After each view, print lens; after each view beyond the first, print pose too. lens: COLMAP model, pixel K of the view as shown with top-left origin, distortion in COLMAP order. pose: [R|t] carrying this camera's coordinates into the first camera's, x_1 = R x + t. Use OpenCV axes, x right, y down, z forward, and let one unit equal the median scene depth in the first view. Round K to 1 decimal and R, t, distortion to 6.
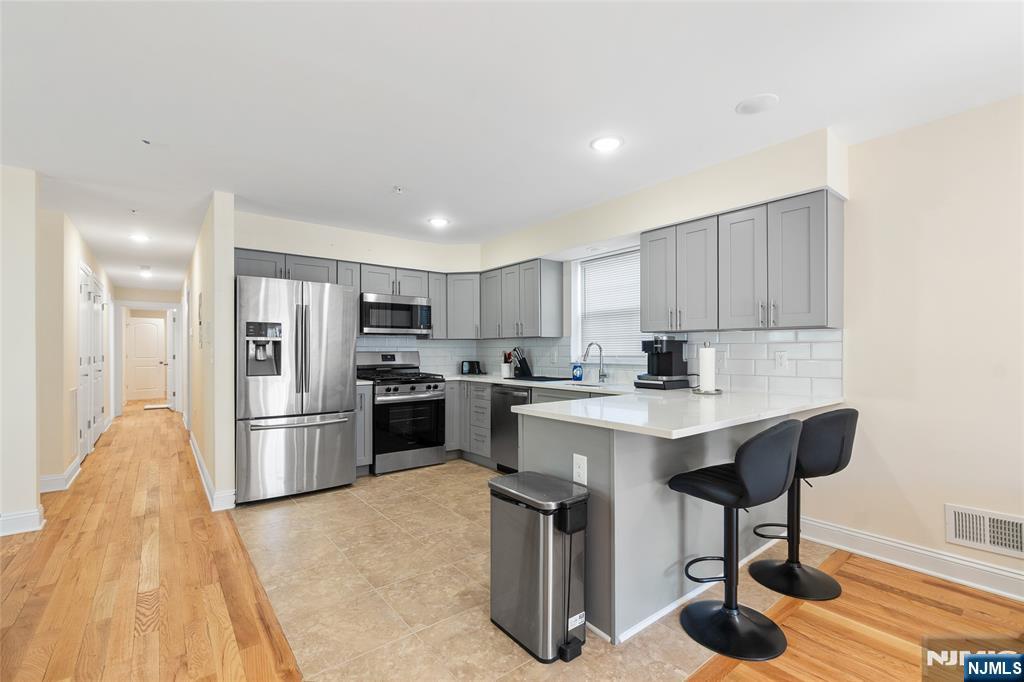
lens RADIAL K [[446.3, 0, 515.9], [0, 446.3, 351.0], [0, 0, 1]] dist [-0.007321, 0.000670]
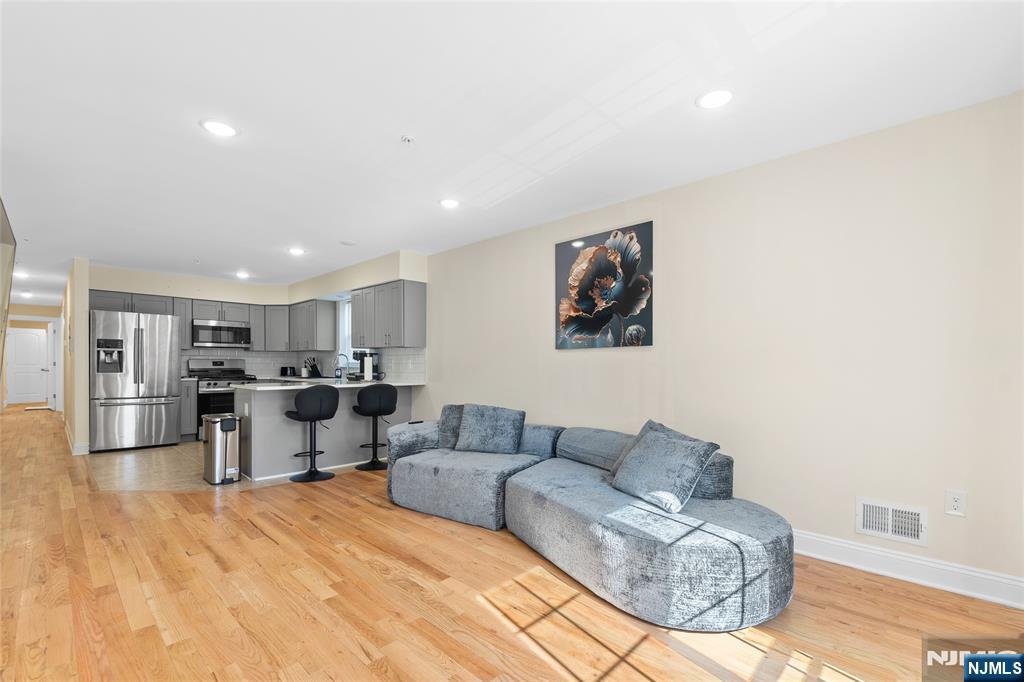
lens RADIAL K [[446.3, 0, 520.1], [0, 446.3, 369.0], [0, 0, 1]] dist [-0.007321, 0.000670]
pose [[0.989491, 0.006136, 0.144464, 0.558330], [-0.007447, 0.999936, 0.008532, 0.015435], [-0.144402, -0.009518, 0.989473, -0.668649]]
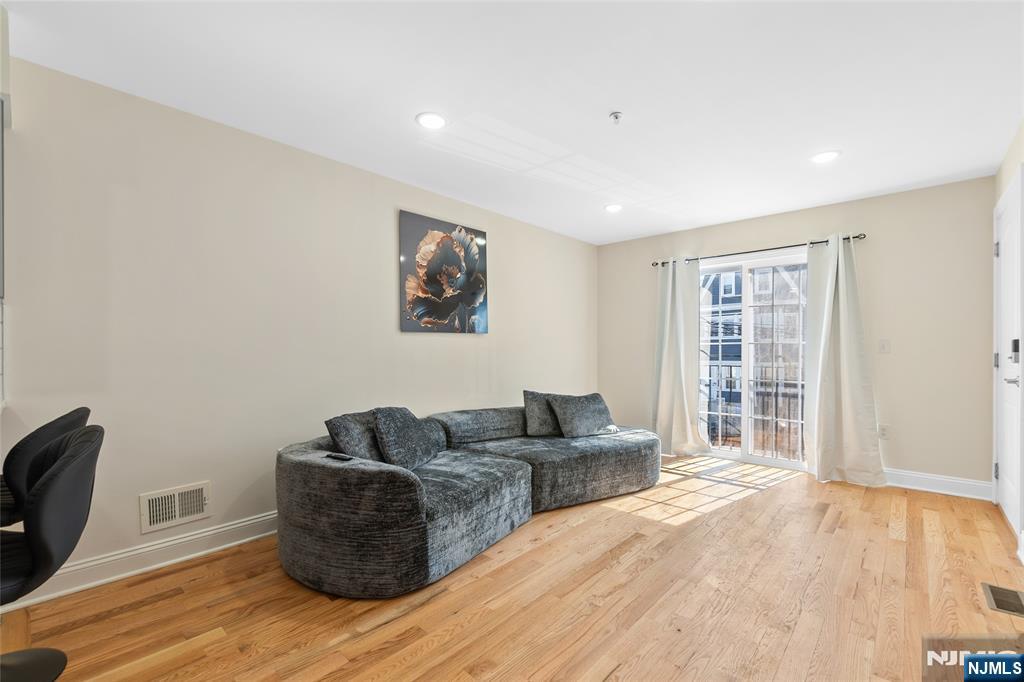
lens RADIAL K [[446.3, 0, 509.7], [0, 446.3, 347.5], [0, 0, 1]] dist [-0.007321, 0.000670]
pose [[-0.161944, 0.013230, 0.986711, -0.060639], [0.005263, 0.999907, -0.012543, 0.021092], [-0.986786, 0.003161, -0.161998, 0.188195]]
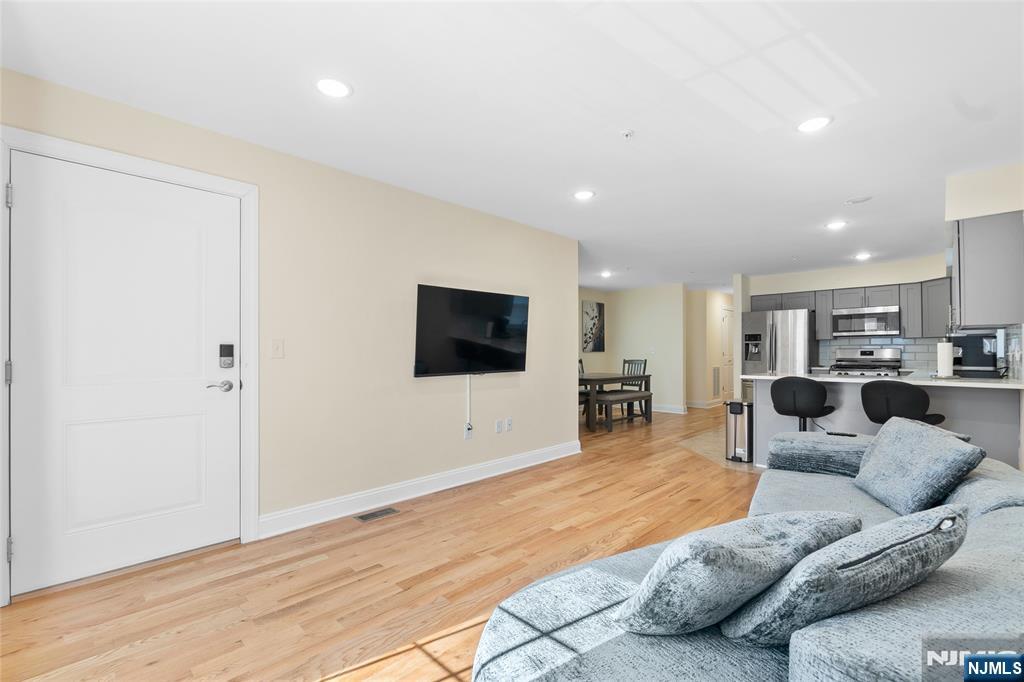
lens RADIAL K [[446.3, 0, 508.4], [0, 446.3, 347.6], [0, 0, 1]] dist [-0.007321, 0.000670]
pose [[0.118652, -0.009921, -0.992886, 1.086480], [-0.000782, 0.999949, -0.010085, 0.015314], [0.992936, 0.001973, 0.118638, -0.280545]]
